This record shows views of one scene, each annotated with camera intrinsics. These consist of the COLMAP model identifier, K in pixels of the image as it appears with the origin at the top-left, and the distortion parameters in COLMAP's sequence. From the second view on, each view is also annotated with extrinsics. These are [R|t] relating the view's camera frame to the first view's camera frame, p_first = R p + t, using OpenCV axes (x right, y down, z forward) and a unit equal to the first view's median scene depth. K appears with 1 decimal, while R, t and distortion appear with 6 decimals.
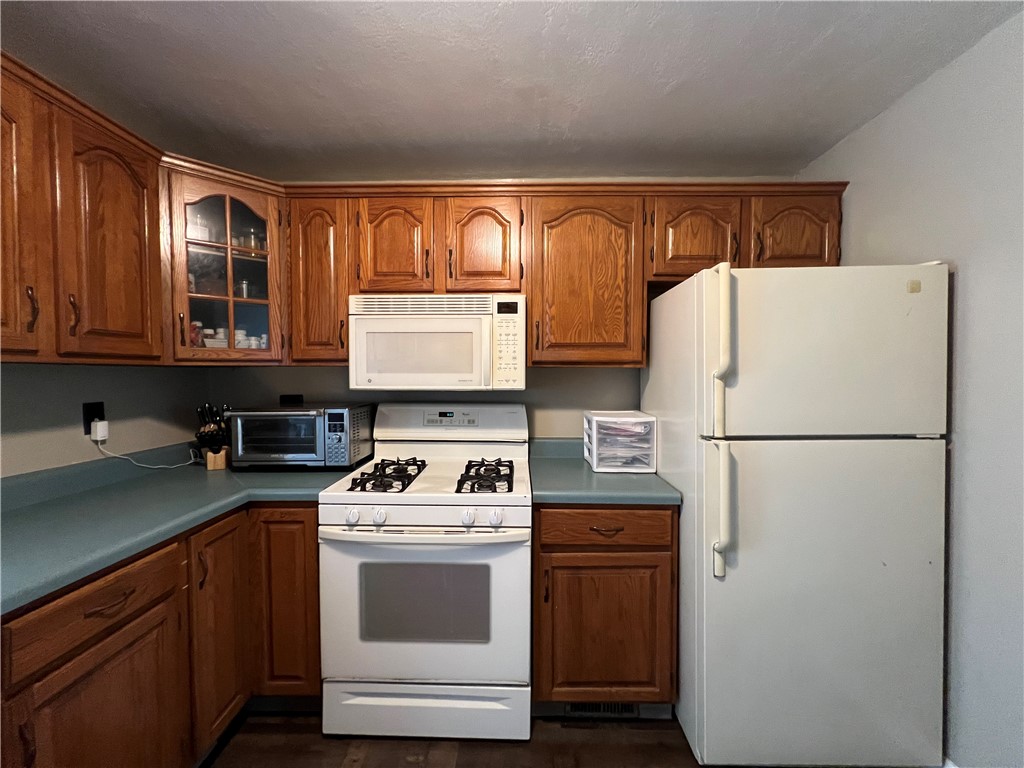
lens RADIAL K [[414.6, 0, 509.3], [0, 414.6, 381.3], [0, 0, 1]] dist [-0.006238, 0.000393]
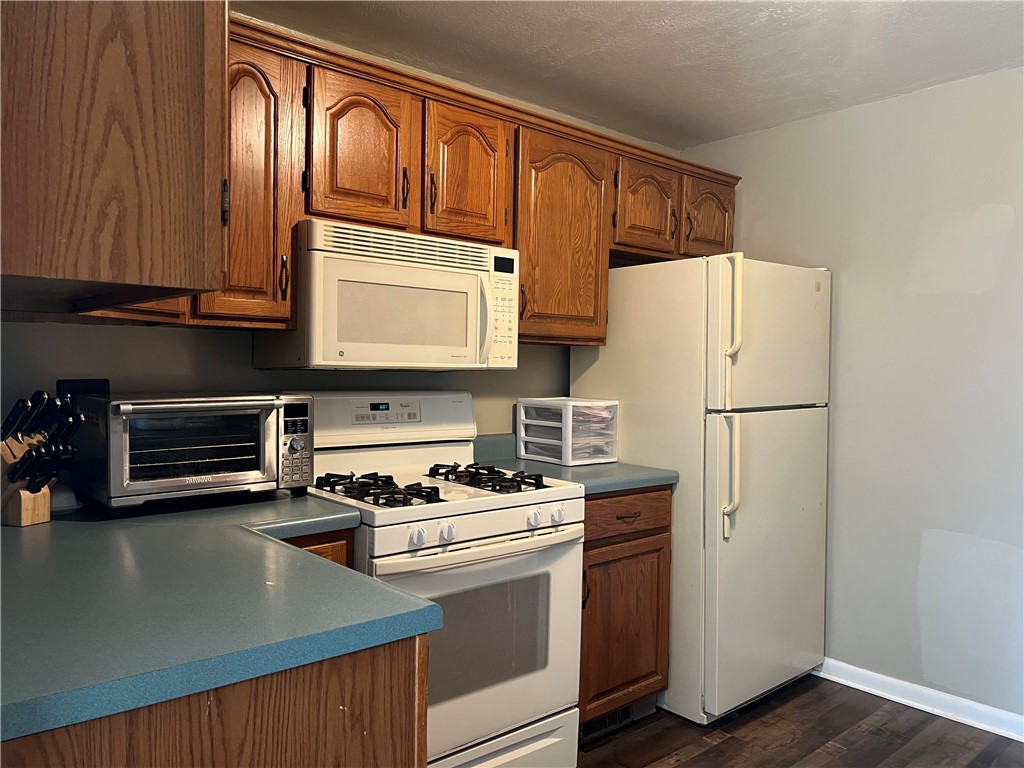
lens RADIAL K [[766.0, 0, 513.9], [0, 766.0, 389.1], [0, 0, 1]] dist [0.065982, -0.072235]
pose [[0.739698, -0.009127, 0.672877, -0.960362], [-0.000374, 0.999902, 0.013974, 0.038426], [-0.672939, -0.010588, 0.739622, -0.092470]]
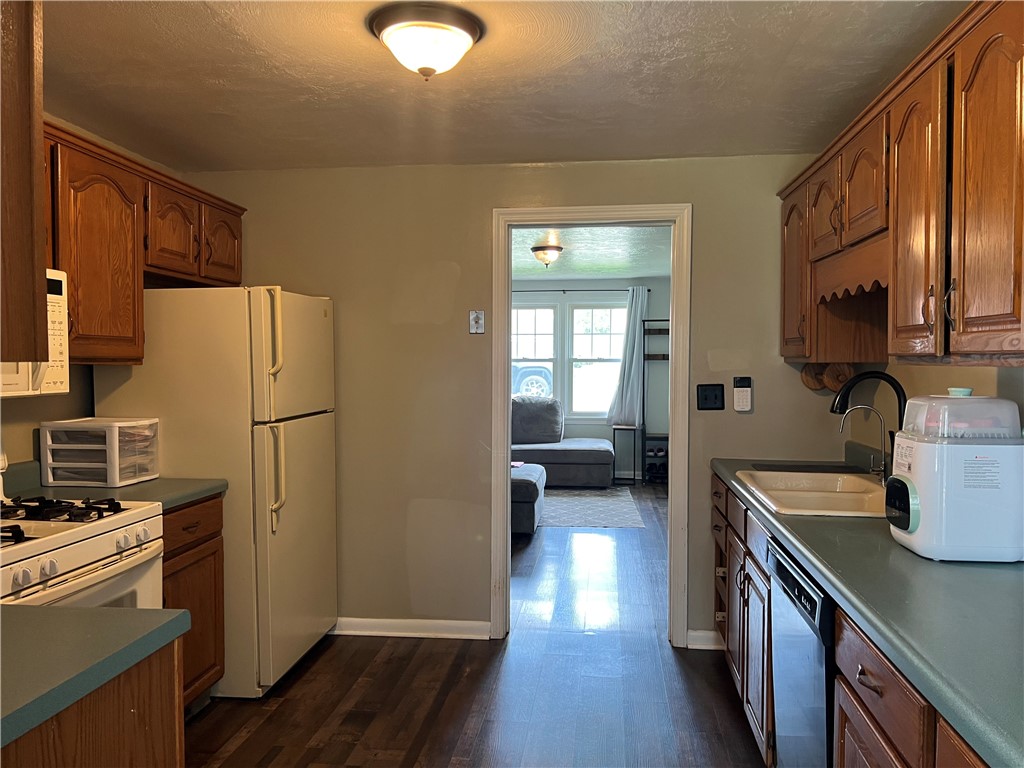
lens RADIAL K [[766.0, 0, 504.3], [0, 766.0, 391.3], [0, 0, 1]] dist [0.065982, -0.072235]
pose [[0.112941, -0.034277, 0.993010, -1.313184], [0.025852, 0.999168, 0.031549, -0.009170], [-0.993265, 0.022108, 0.113733, 0.019943]]
